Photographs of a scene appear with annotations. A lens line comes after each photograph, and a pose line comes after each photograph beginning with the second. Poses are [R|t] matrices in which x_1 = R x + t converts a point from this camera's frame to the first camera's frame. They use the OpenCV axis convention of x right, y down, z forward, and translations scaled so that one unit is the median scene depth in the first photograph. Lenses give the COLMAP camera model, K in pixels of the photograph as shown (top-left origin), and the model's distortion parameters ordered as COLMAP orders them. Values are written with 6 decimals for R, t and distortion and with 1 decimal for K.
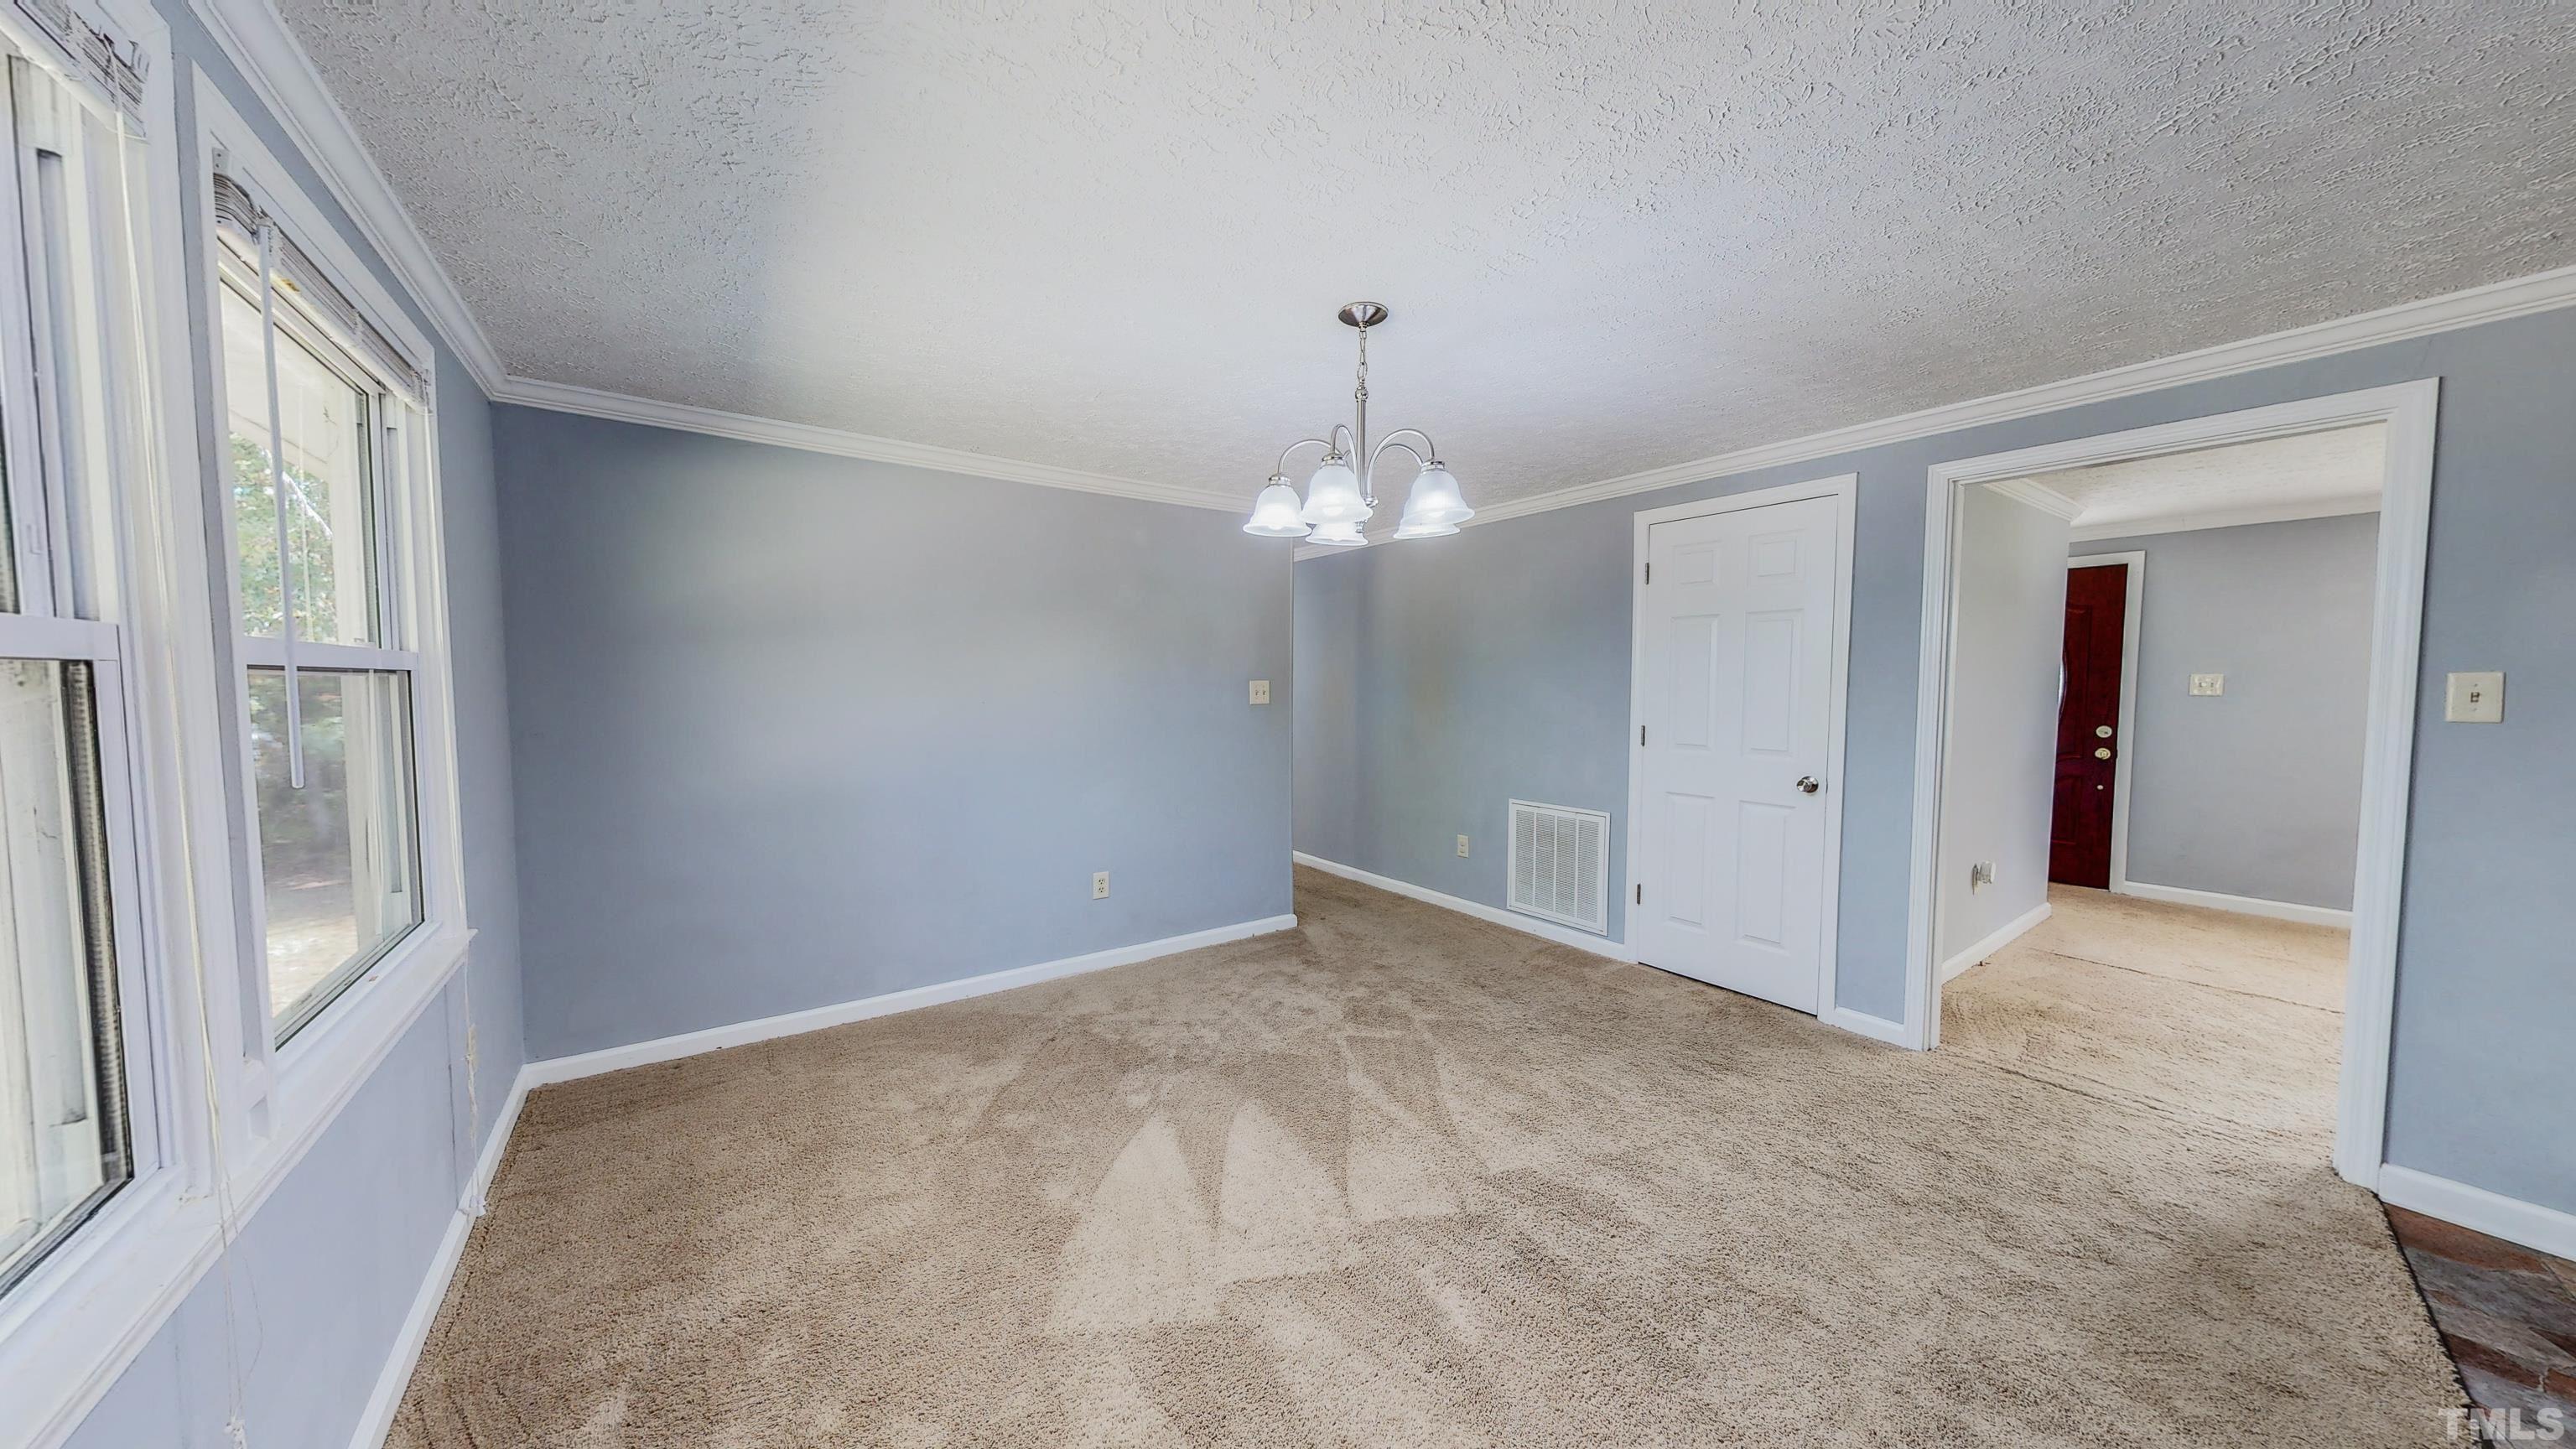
lens RADIAL K [[814.4, 0, 1289.8], [0, 814.4, 726.0], [0, 0, 1]] dist [-0.000885, -0.000037]
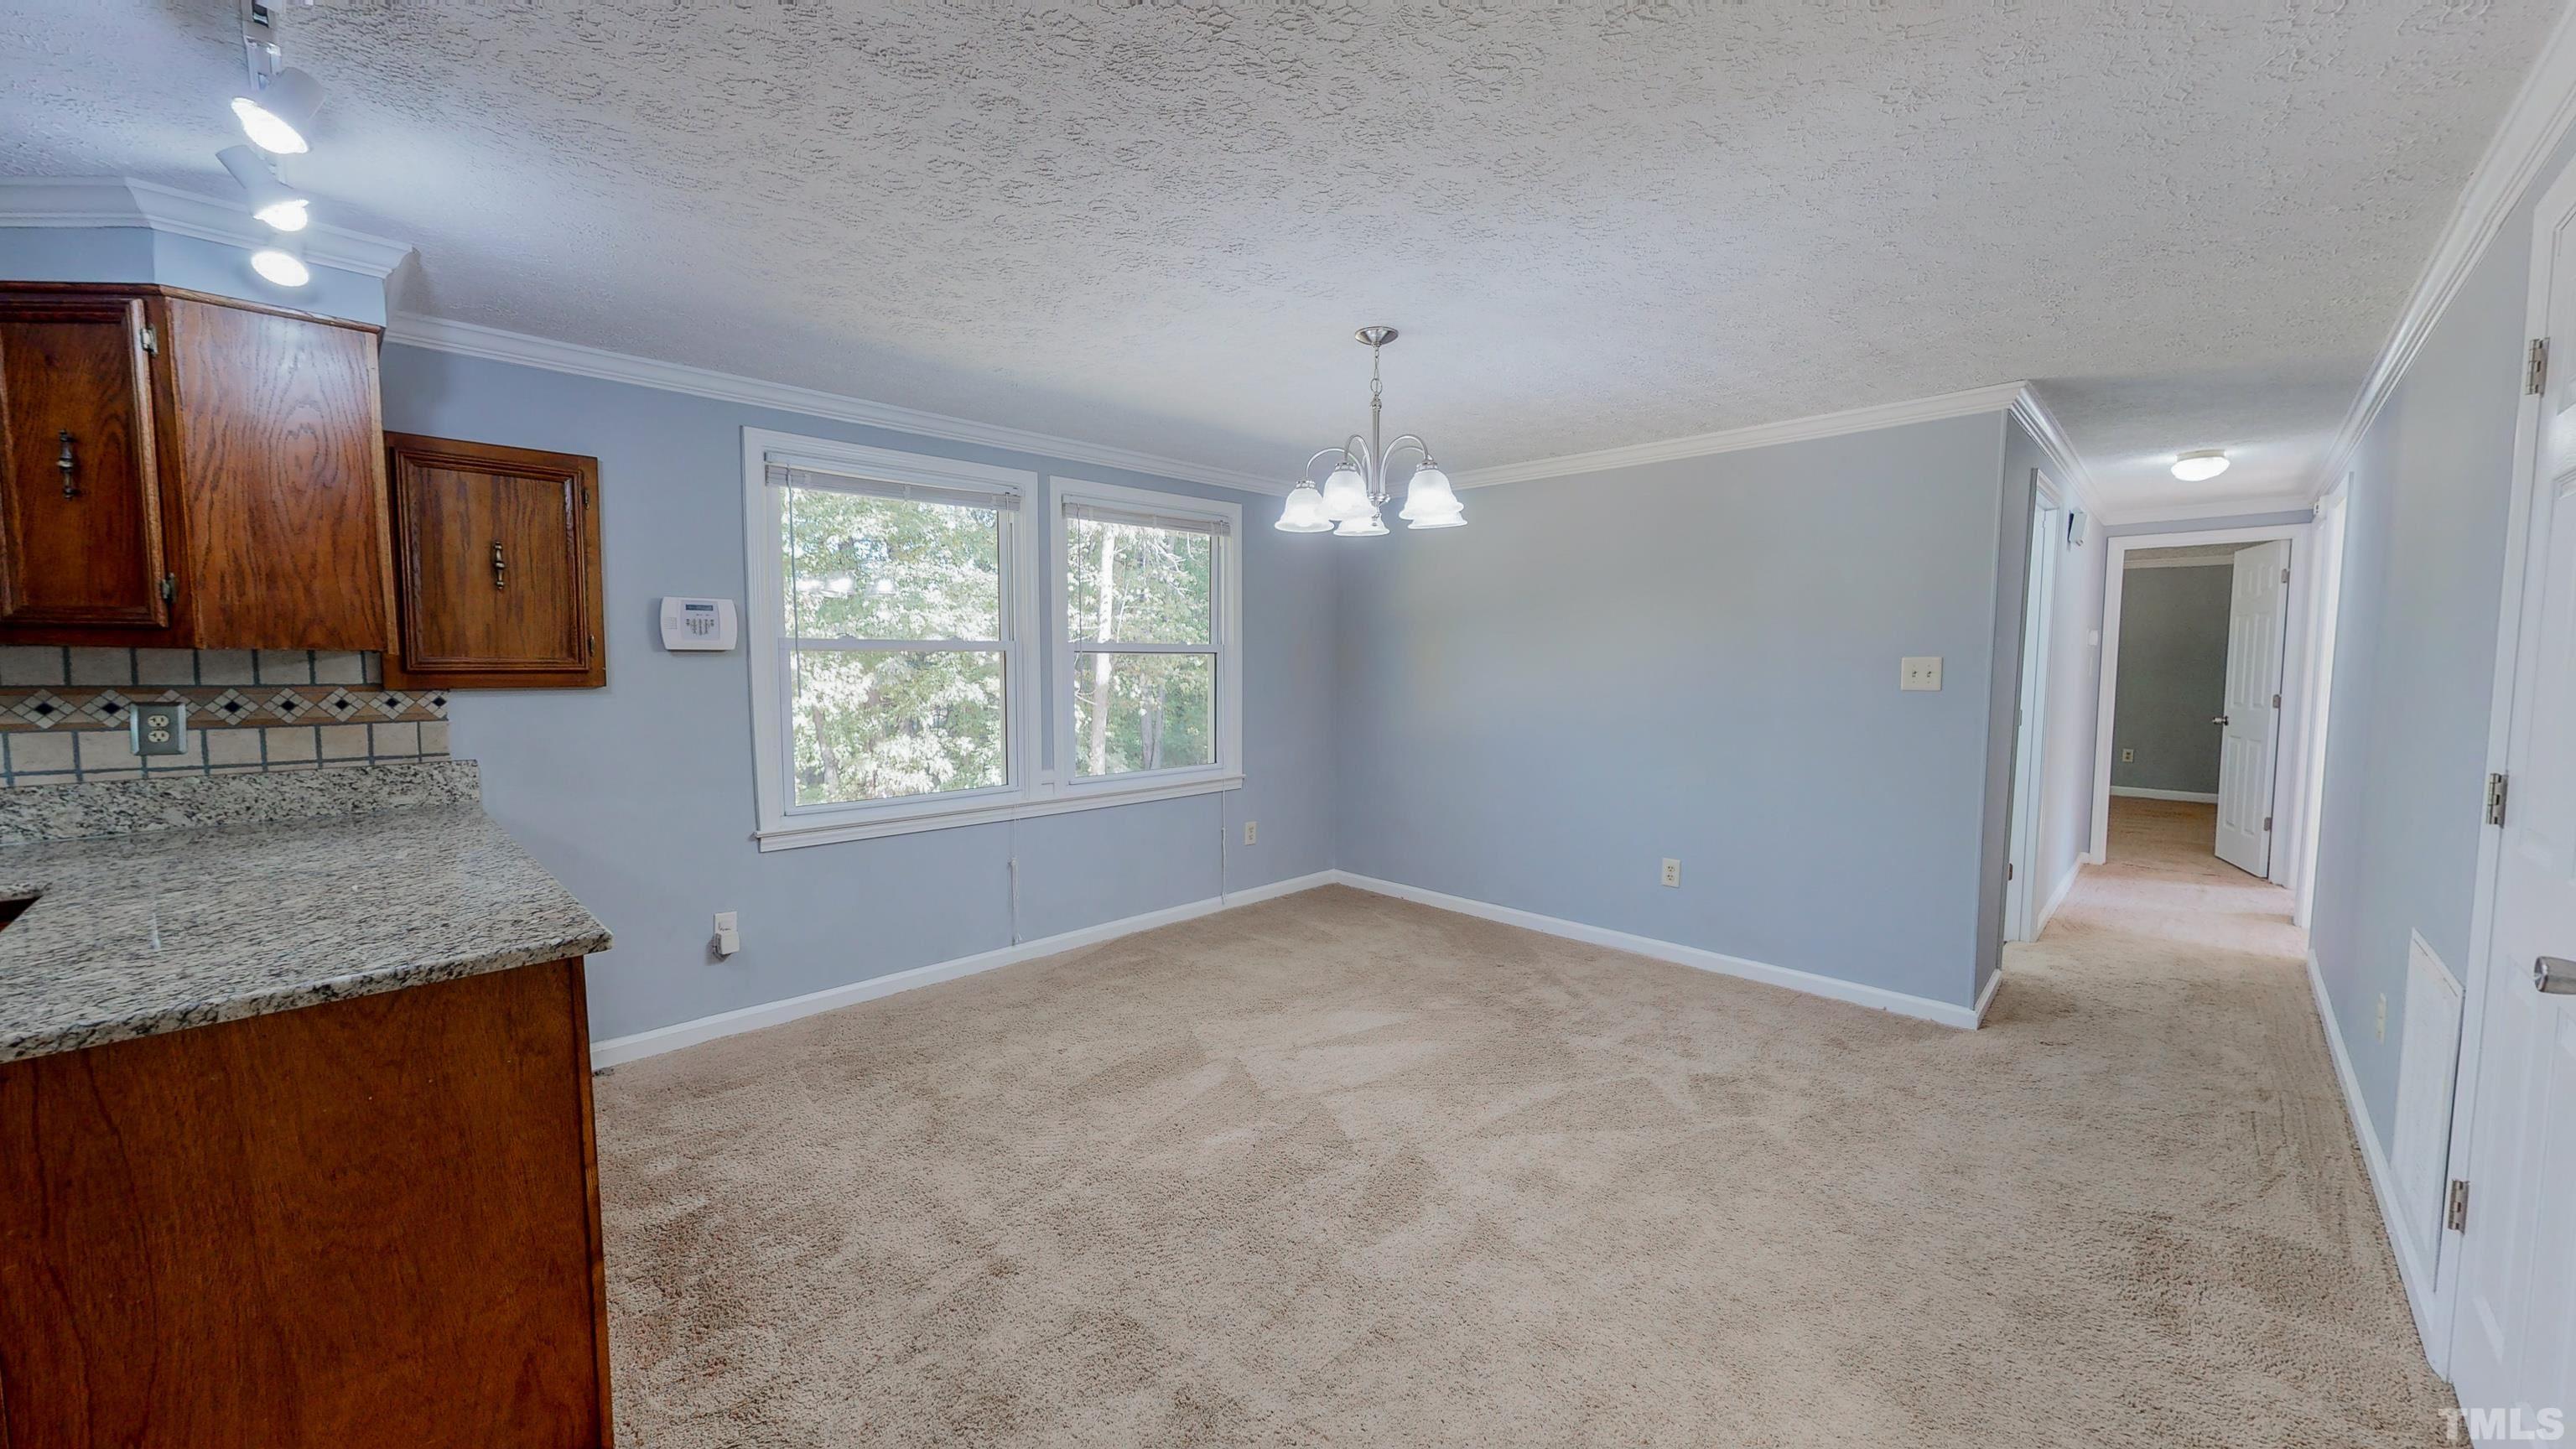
lens RADIAL K [[944.1, 0, 1288.2], [0, 944.1, 727.7], [0, 0, 1]] dist [0.000154, -0.000107]
pose [[0.169198, 0.071721, -0.982969, 0.904844], [-0.056254, 0.996426, 0.063020, -0.020311], [0.983975, 0.044633, 0.172628, 0.431695]]
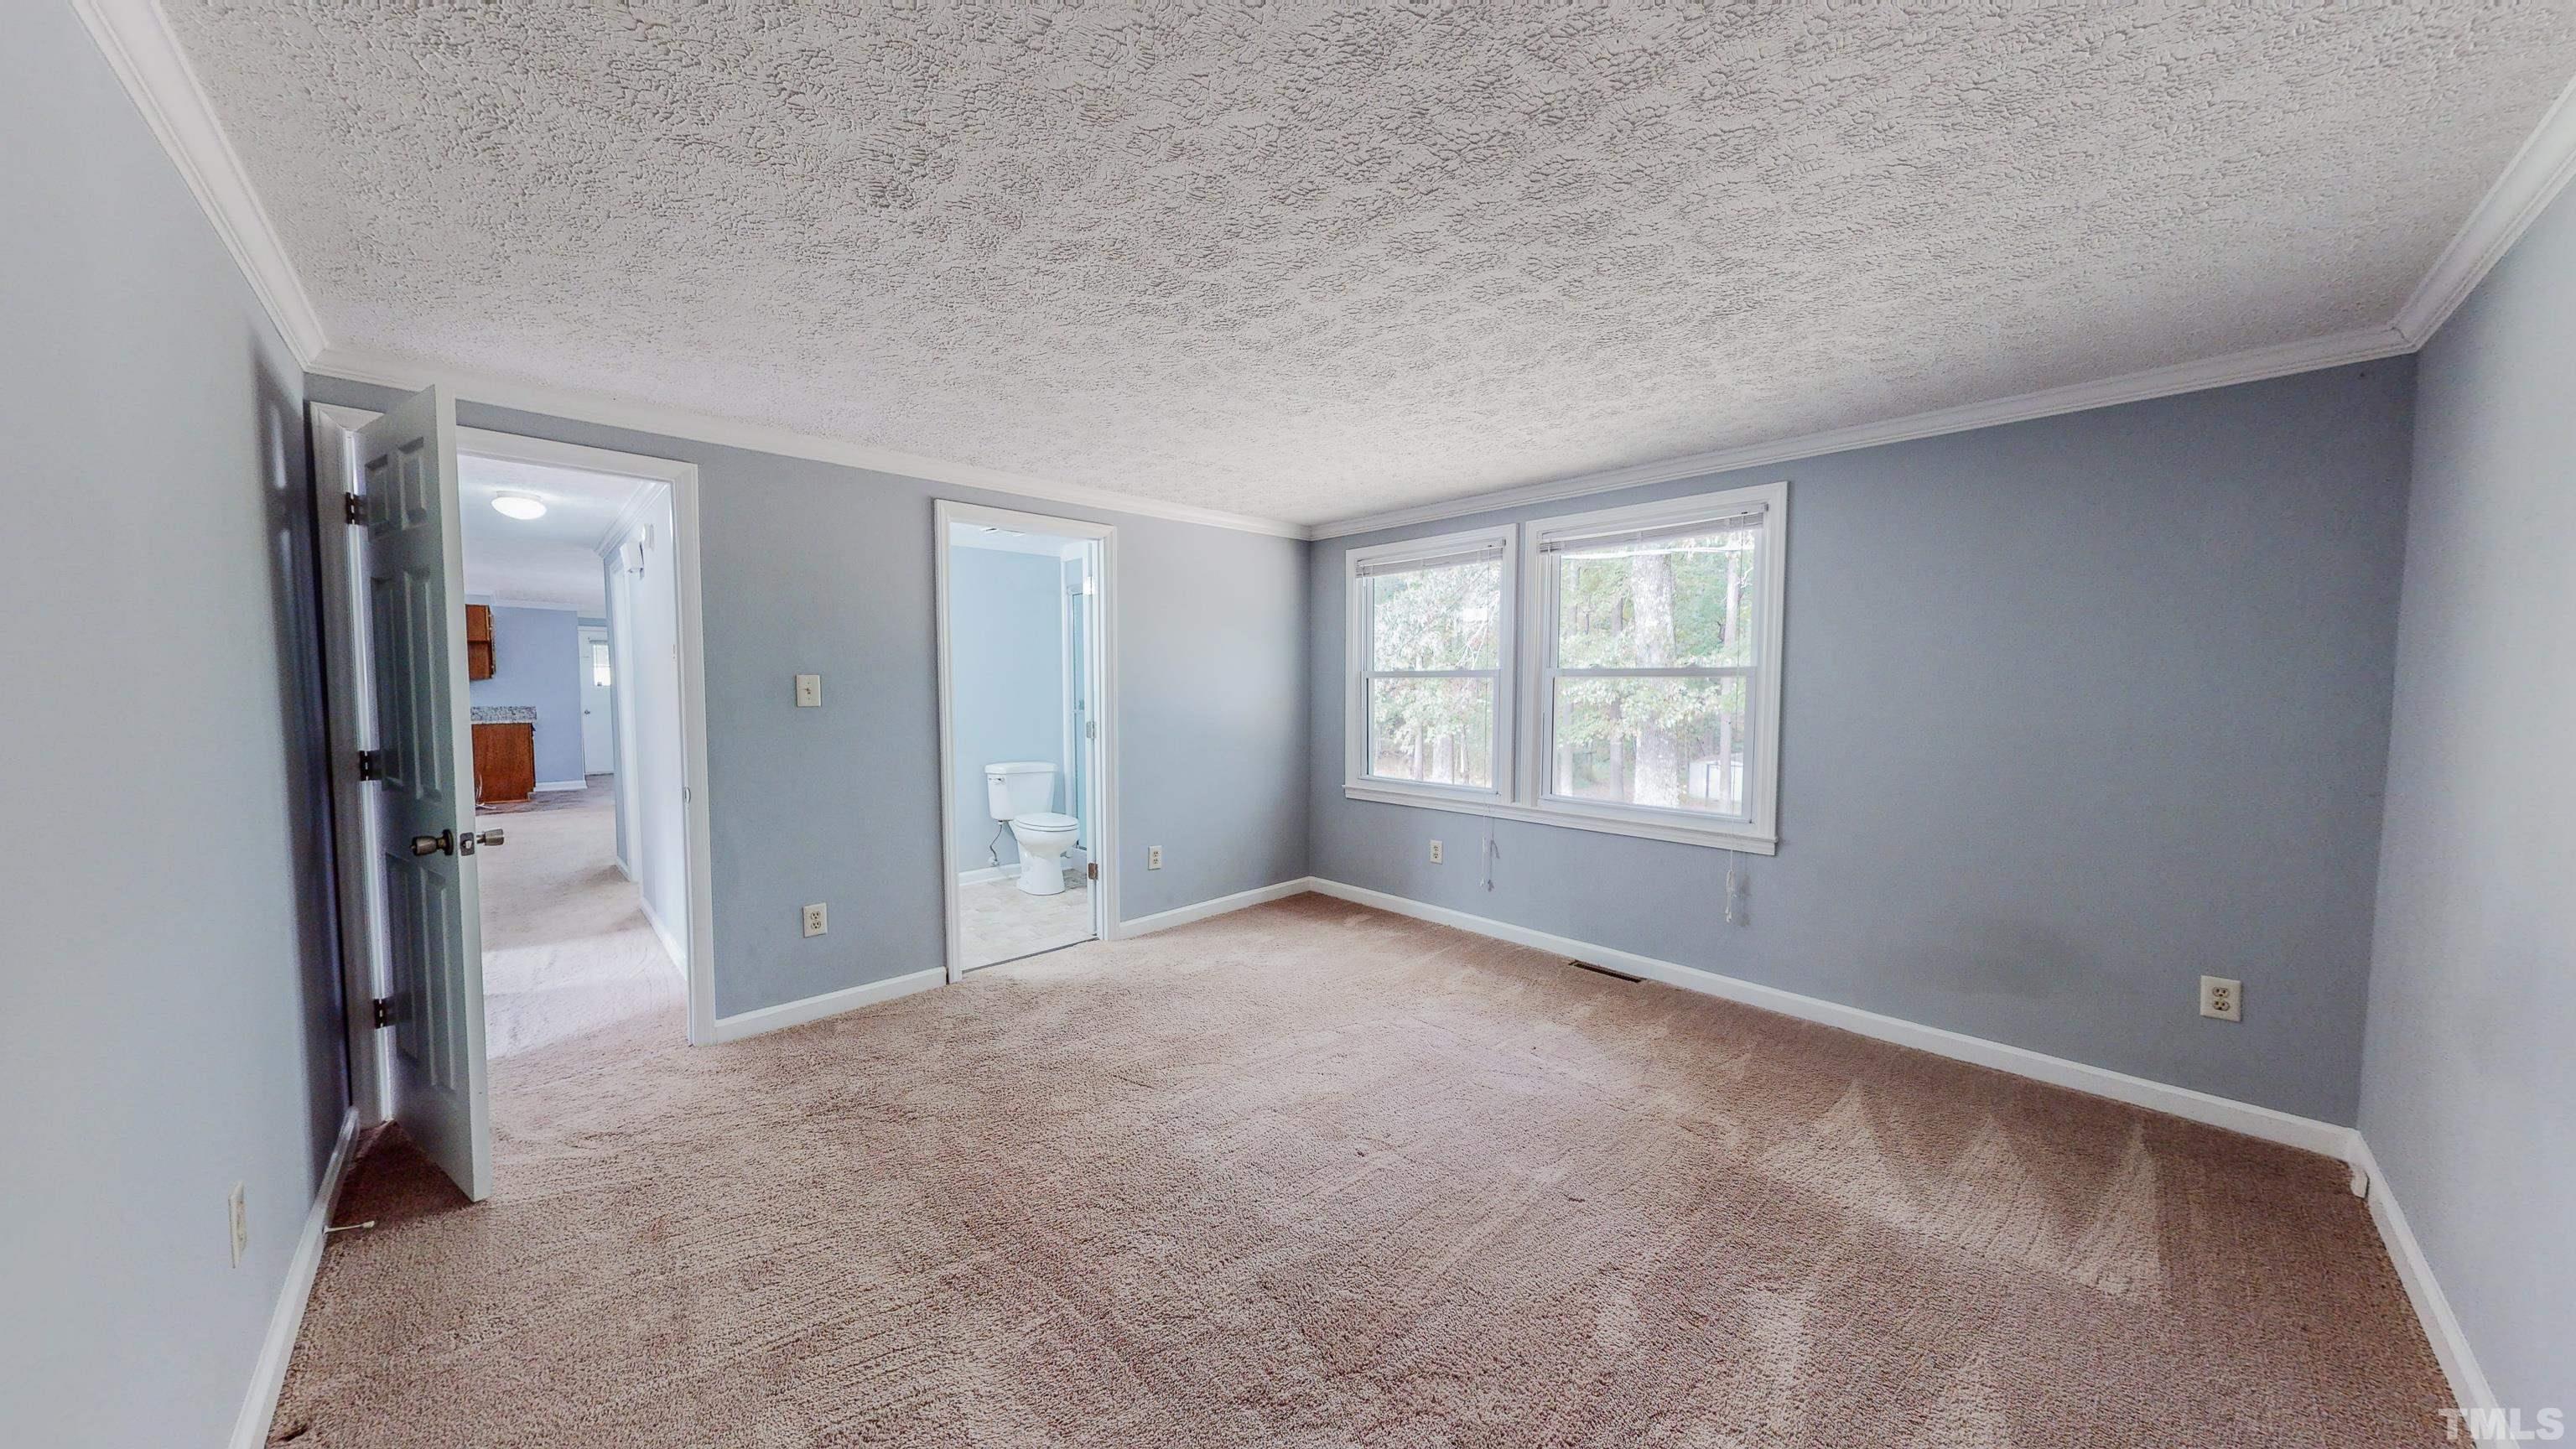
lens RADIAL K [[813.5, 0, 1288.4], [0, 813.5, 727.0], [0, 0, 1]] dist [-0.000022, -0.000100]
pose [[-0.989469, 0.003106, -0.144713, 0.112597], [-0.013841, 0.993159, 0.115949, -0.089040], [0.144083, 0.116730, -0.982657, 1.529621]]
